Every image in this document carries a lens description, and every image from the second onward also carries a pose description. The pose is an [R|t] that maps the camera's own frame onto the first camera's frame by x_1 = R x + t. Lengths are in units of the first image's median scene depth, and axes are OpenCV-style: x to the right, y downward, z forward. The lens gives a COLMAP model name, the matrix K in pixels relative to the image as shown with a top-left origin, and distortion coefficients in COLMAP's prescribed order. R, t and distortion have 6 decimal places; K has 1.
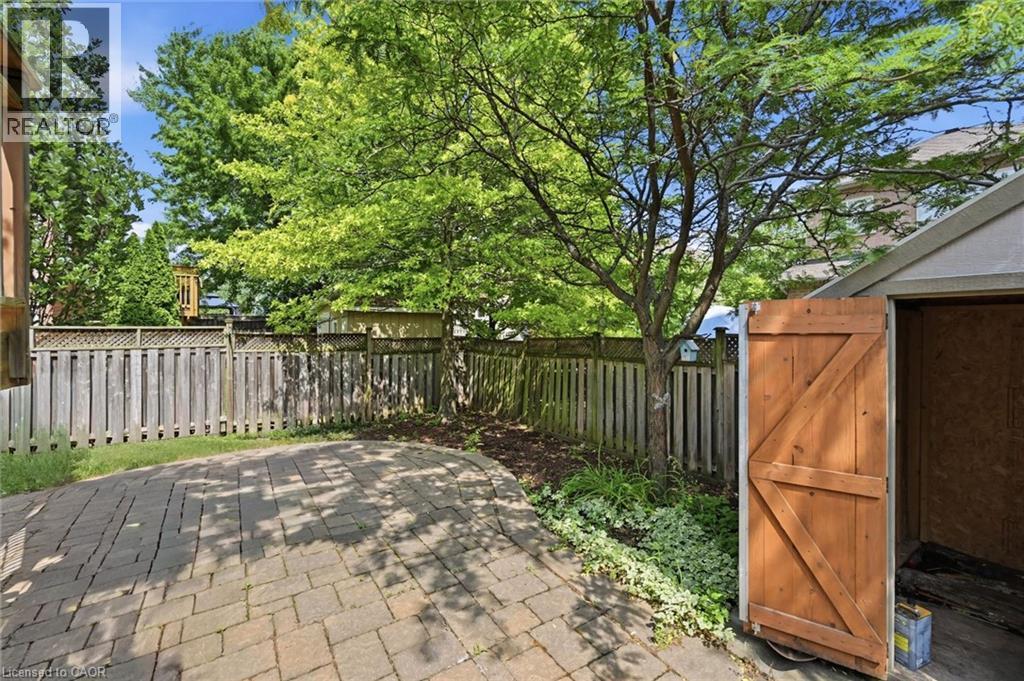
lens RADIAL K [[412.6, 0, 509.6], [0, 412.6, 336.9], [0, 0, 1]] dist [-0.001475, -0.000337]
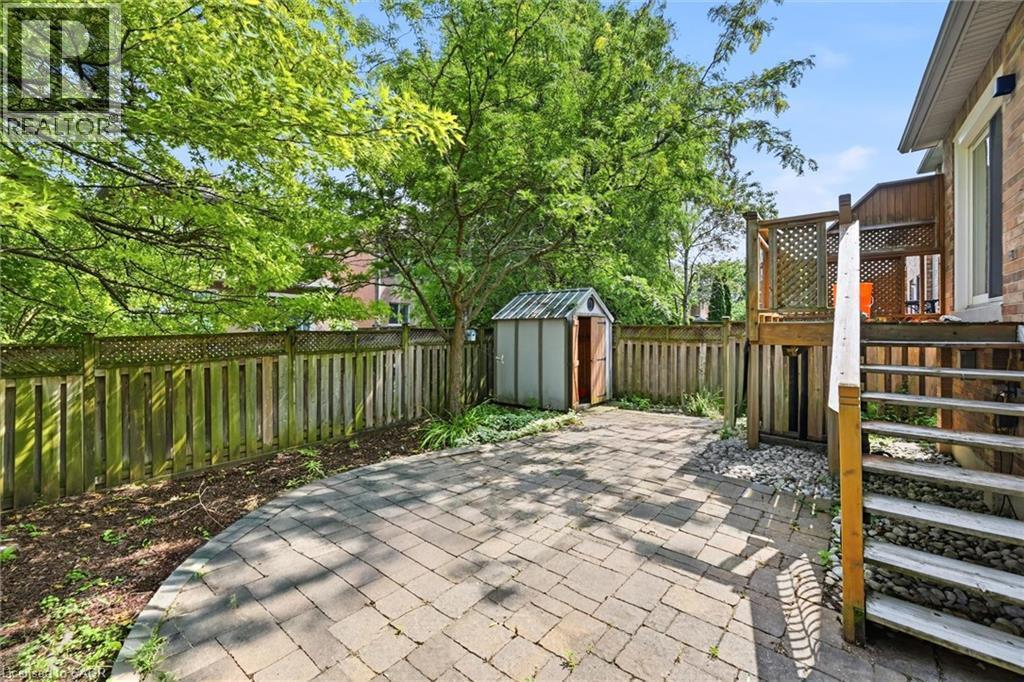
lens RADIAL K [[412.6, 0, 509.6], [0, 412.6, 337.4], [0, 0, 1]] dist [-0.001475, -0.000337]
pose [[-0.257507, -0.018934, 0.966091, -1.481158], [0.011653, 0.999674, 0.022698, -0.001655], [-0.966206, 0.017103, -0.257203, 1.386775]]
